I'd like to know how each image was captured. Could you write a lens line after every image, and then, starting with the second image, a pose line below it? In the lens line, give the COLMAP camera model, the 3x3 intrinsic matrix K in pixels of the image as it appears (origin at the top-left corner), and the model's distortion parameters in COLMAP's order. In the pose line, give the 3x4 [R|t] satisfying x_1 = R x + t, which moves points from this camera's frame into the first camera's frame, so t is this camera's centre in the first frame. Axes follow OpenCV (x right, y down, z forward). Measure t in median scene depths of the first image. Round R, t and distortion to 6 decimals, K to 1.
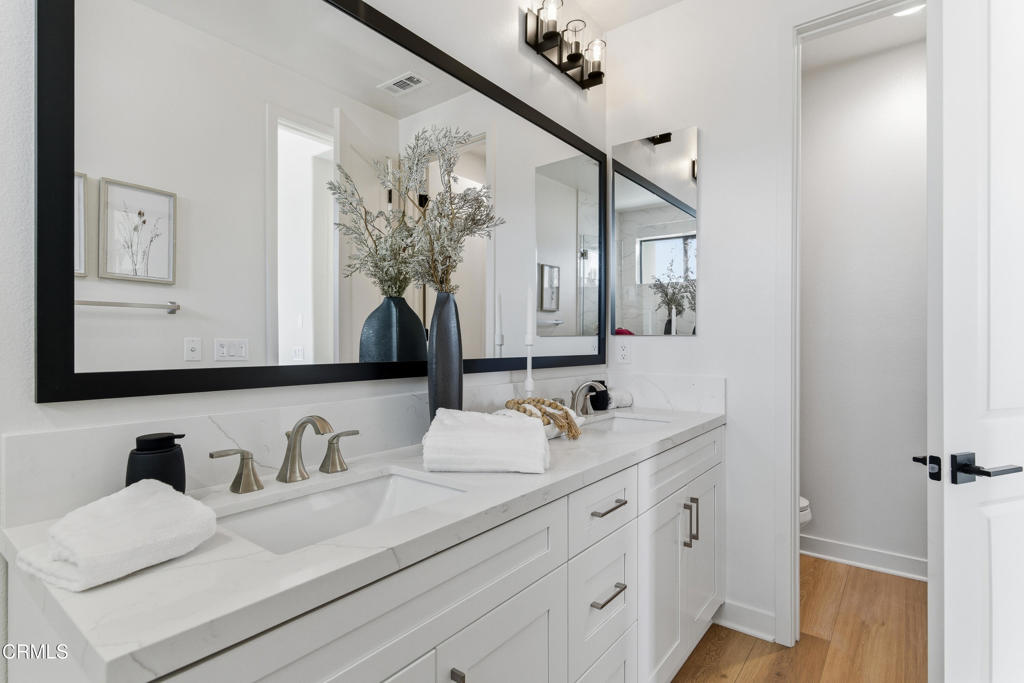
lens RADIAL K [[546.4, 0, 512.0], [0, 546.4, 341.5], [0, 0, 1]] dist [0.001151, -0.000021]
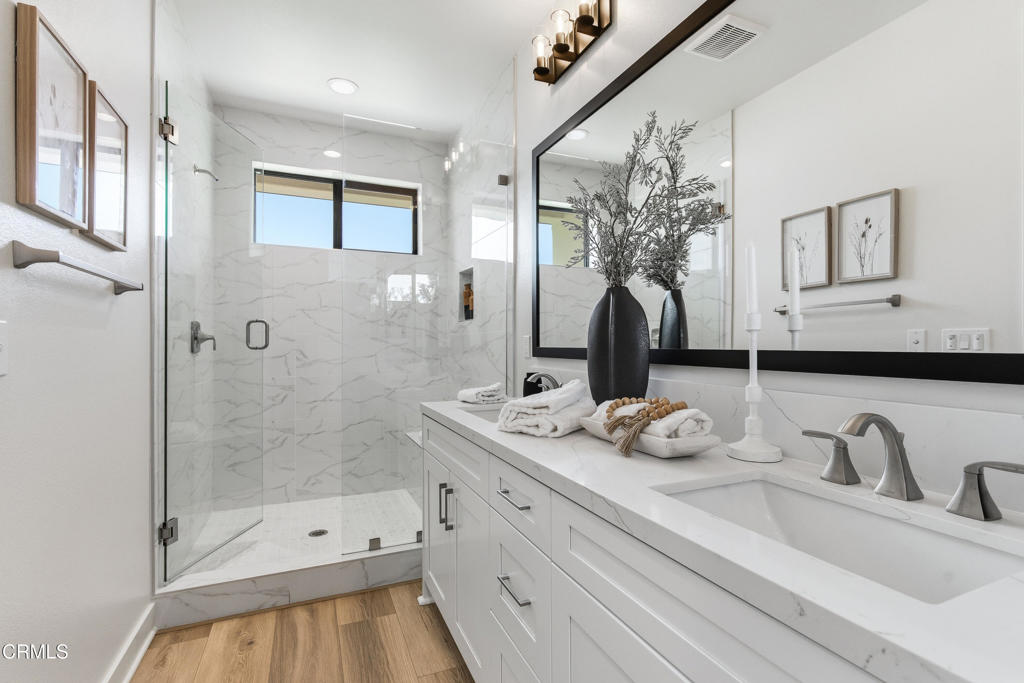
lens RADIAL K [[461.7, 0, 512.0], [0, 461.7, 341.5], [0, 0, 1]] dist [-0.000560, -0.000621]
pose [[-0.457893, -0.001310, -0.889006, 0.542669], [0.007944, 0.999953, -0.005565, 0.016421], [0.888972, -0.009610, -0.457861, 0.852660]]
